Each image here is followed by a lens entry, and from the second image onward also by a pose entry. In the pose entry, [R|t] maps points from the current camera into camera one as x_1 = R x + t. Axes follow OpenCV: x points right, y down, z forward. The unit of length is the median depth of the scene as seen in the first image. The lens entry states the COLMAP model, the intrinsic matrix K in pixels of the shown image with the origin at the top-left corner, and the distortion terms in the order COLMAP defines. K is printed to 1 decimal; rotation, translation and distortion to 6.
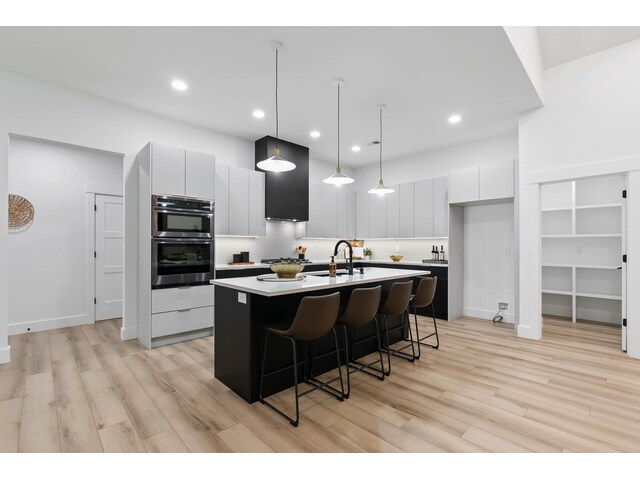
lens RADIAL K [[290.2, 0, 319.7], [0, 290.2, 245.9], [0, 0, 1]] dist [-0.013449, 0.003539]
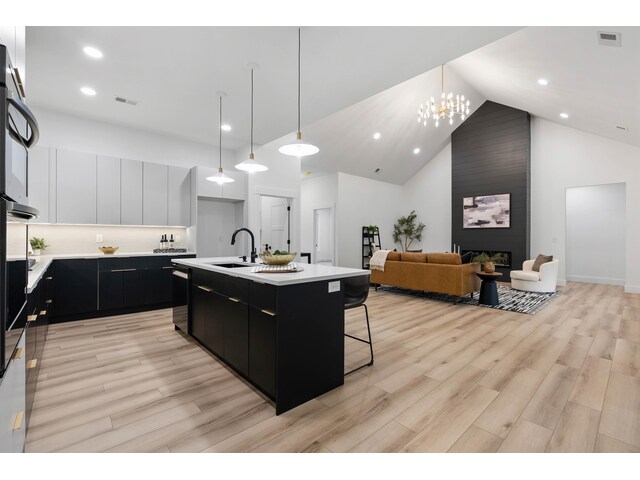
lens RADIAL K [[290.2, 0, 321.2], [0, 290.2, 237.2], [0, 0, 1]] dist [-0.013449, 0.003539]
pose [[0.034581, -0.002786, 0.999398, -0.745112], [-0.003330, 0.999990, 0.002903, 0.005335], [-0.999396, -0.003428, 0.034571, 0.602140]]
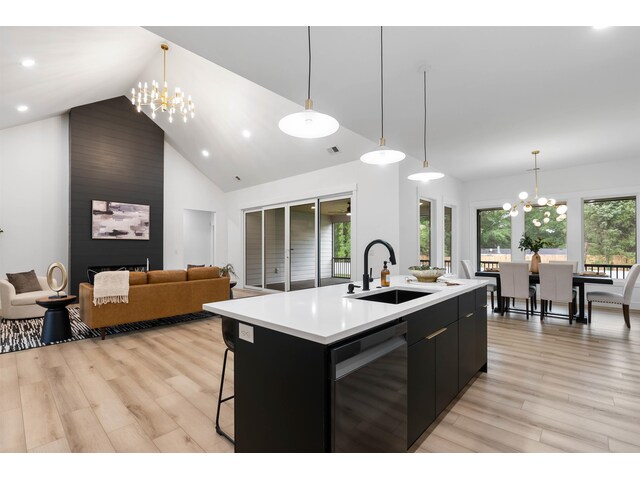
lens RADIAL K [[290.2, 0, 323.9], [0, 290.2, 248.2], [0, 0, 1]] dist [-0.013449, 0.003539]
pose [[-0.997557, -0.001089, -0.069852, 0.210815], [-0.000921, 0.999997, -0.002446, 0.000481], [0.069854, -0.002375, -0.997554, 1.396412]]
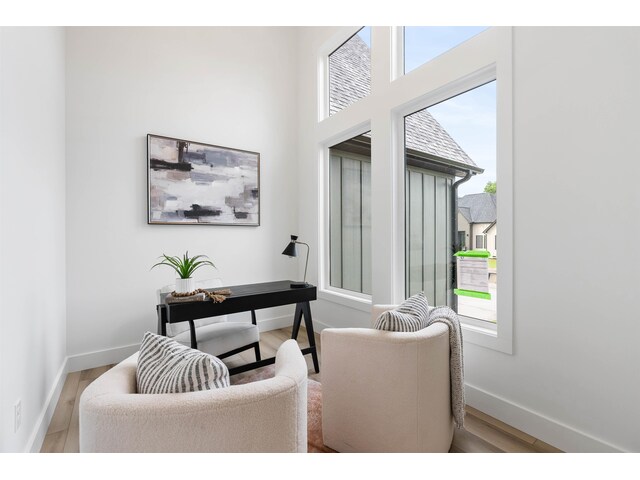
lens RADIAL K [[290.2, 0, 322.1], [0, 290.2, 238.1], [0, 0, 1]] dist [-0.013449, 0.003539]
pose [[-0.988219, 0.001608, 0.153039, 0.895017], [0.001673, 0.999999, 0.000300, -0.022546], [-0.153038, 0.000553, -0.988220, 0.284629]]
